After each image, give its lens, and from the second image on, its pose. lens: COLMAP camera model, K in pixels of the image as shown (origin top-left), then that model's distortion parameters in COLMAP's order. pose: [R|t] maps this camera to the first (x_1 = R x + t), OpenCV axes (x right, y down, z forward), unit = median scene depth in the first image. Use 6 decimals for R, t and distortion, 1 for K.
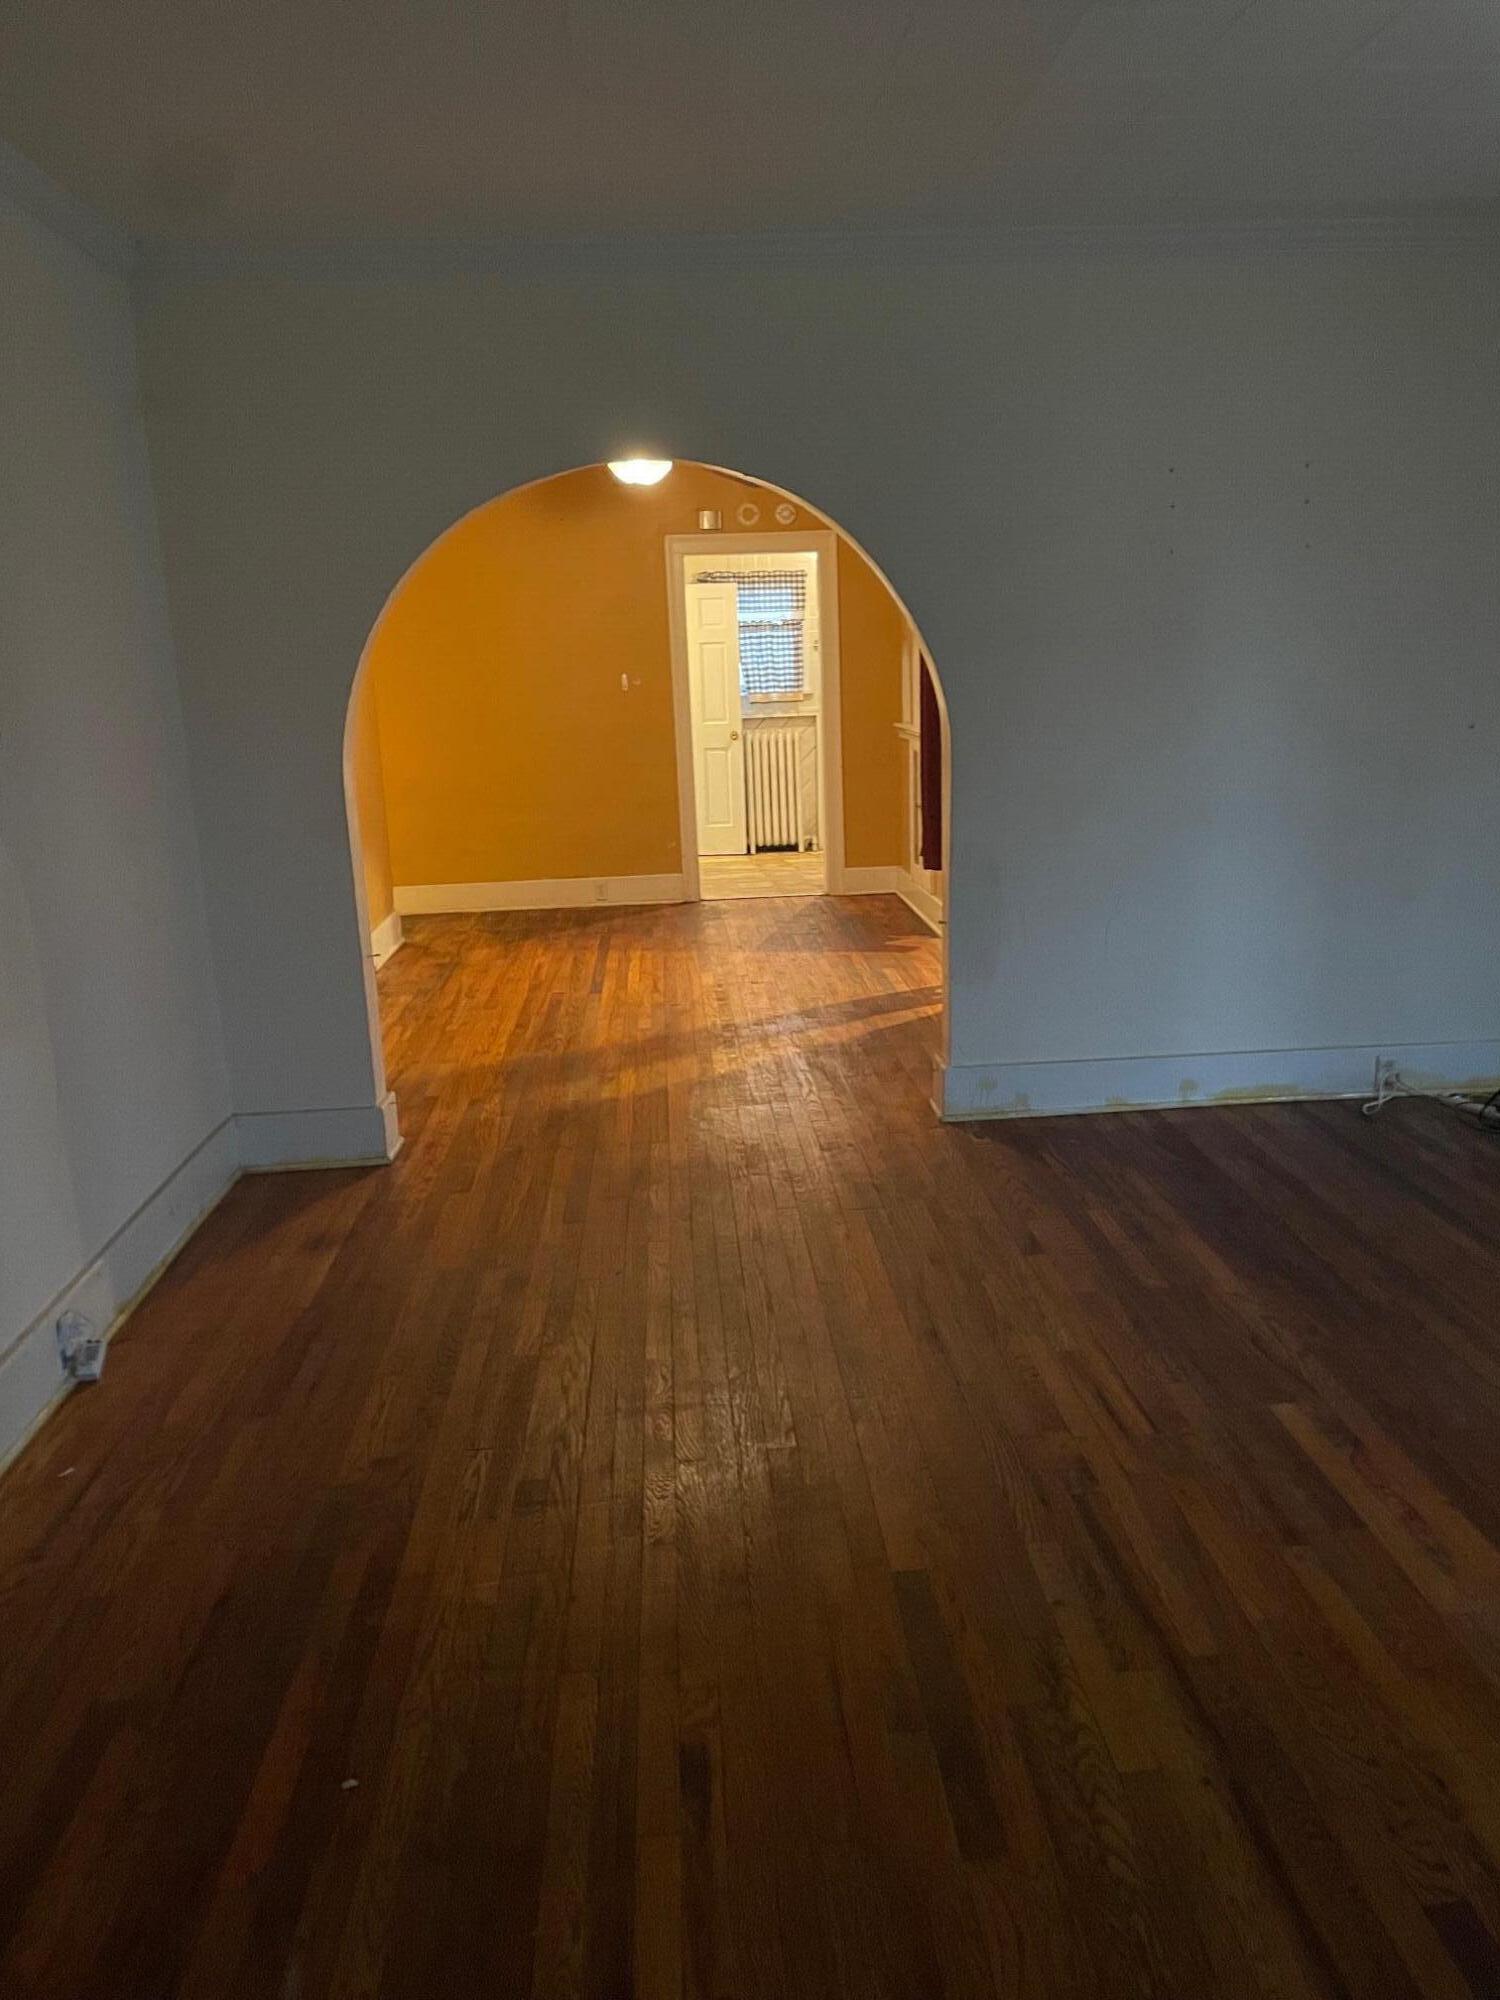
lens RADIAL K [[1521.9, 0, 802.4], [0, 1521.9, 1030.7], [0, 0, 1]] dist [0.035402, -0.052656]
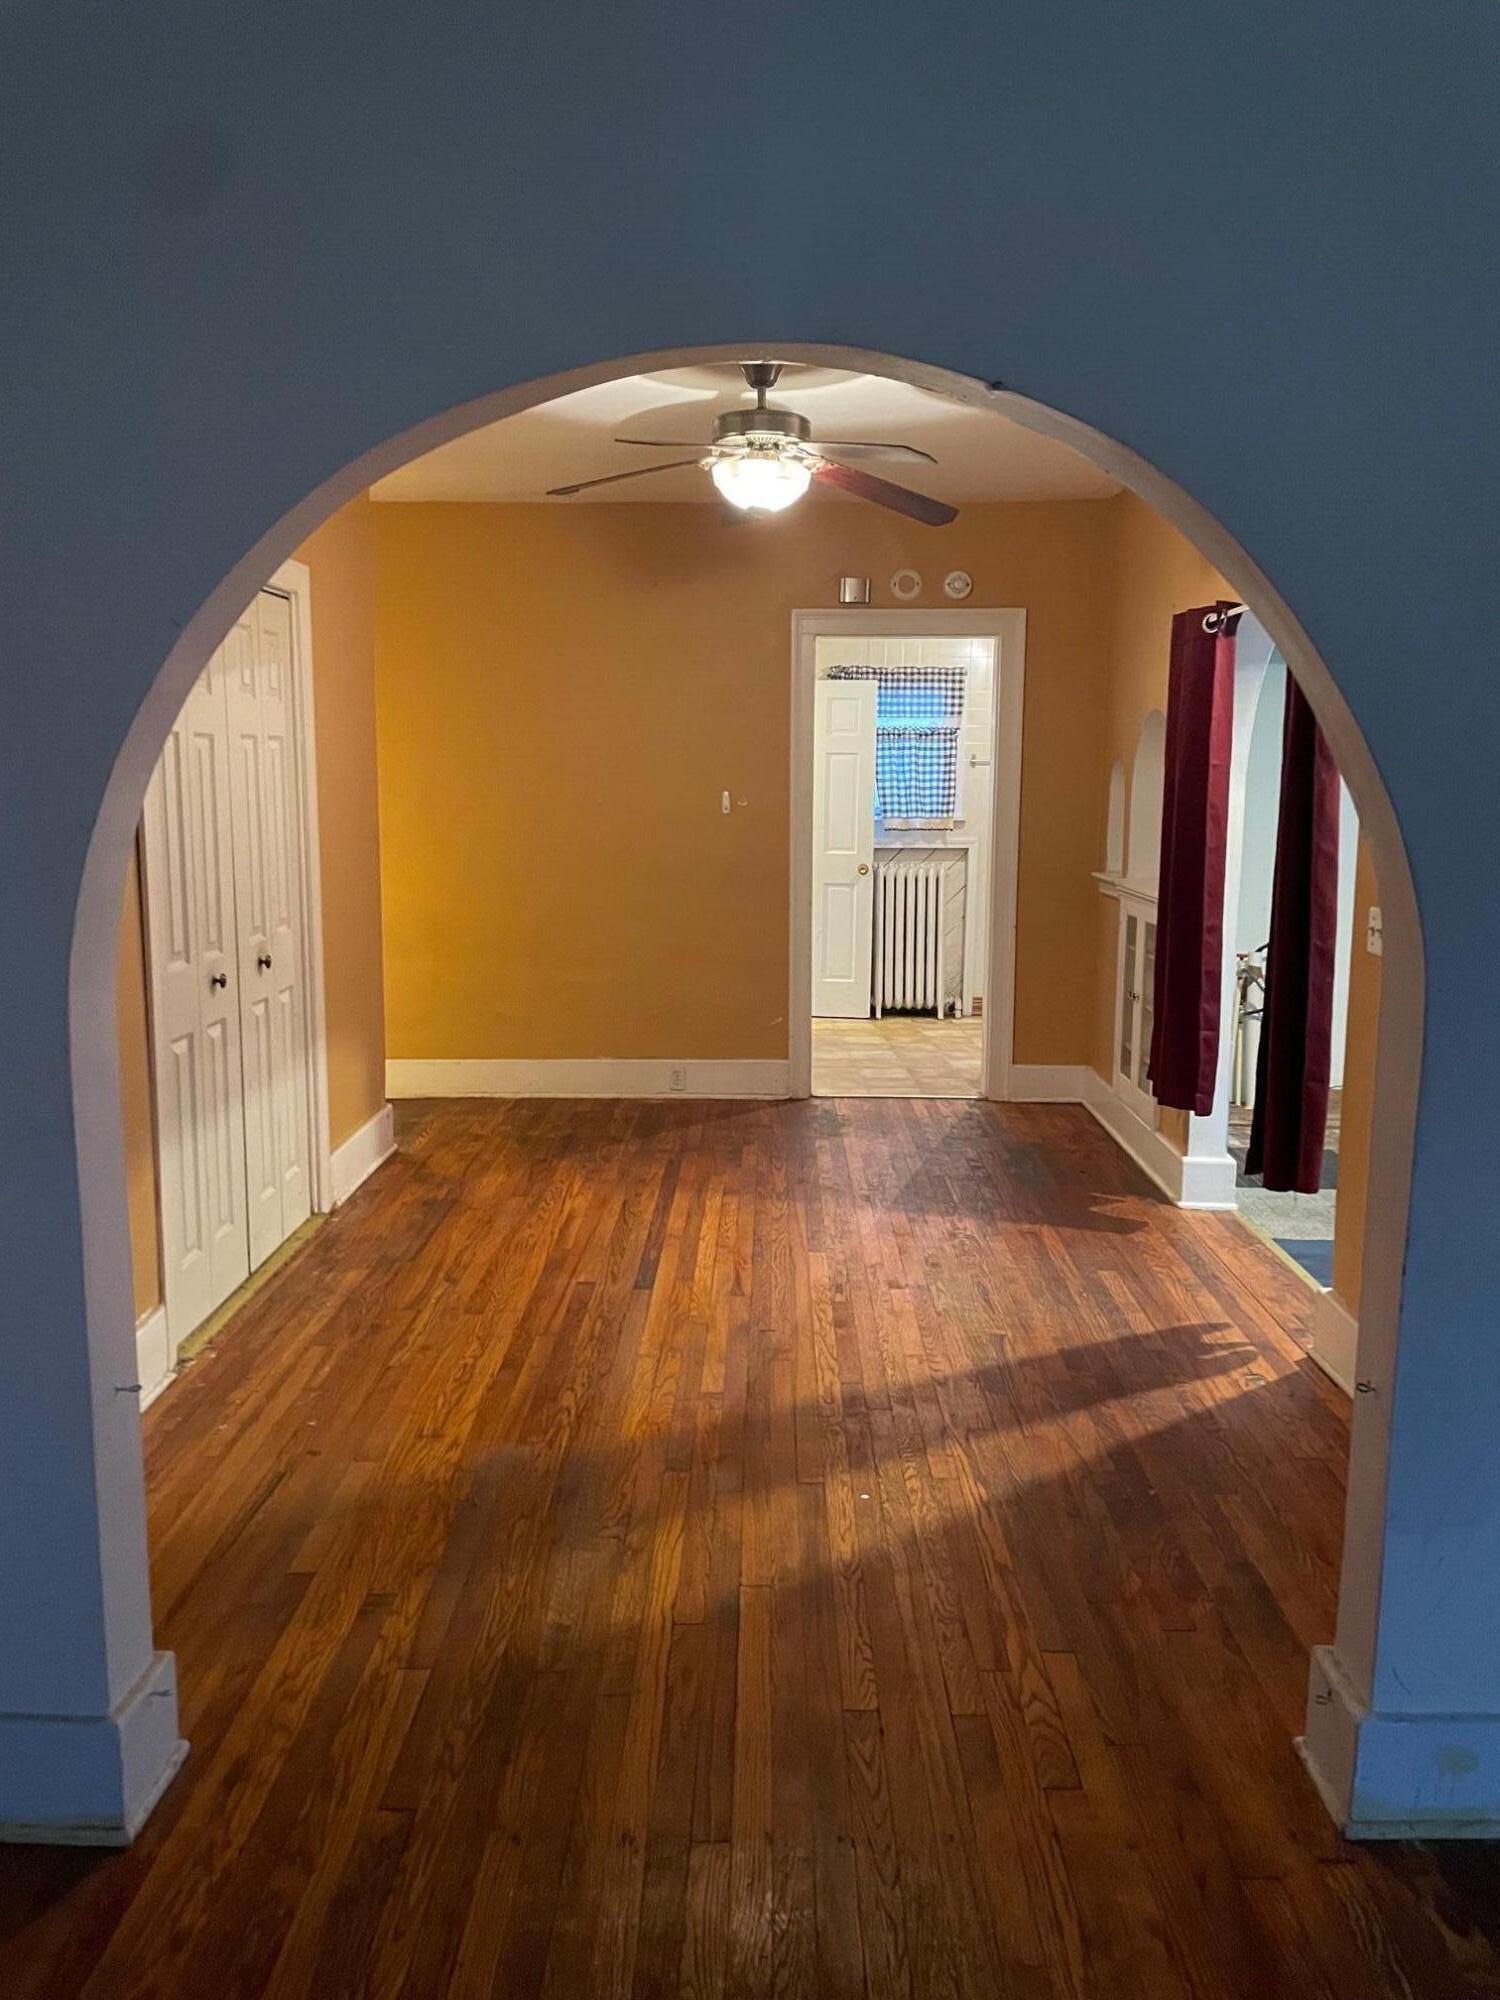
lens RADIAL K [[1521.9, 0, 750.4], [0, 1521.9, 994.3], [0, 0, 1]] dist [0.035402, -0.052656]
pose [[0.993689, 0.049915, -0.100456, -0.034611], [-0.058794, 0.994432, -0.087454, -0.097138], [0.095532, 0.092808, 0.991090, 0.373766]]
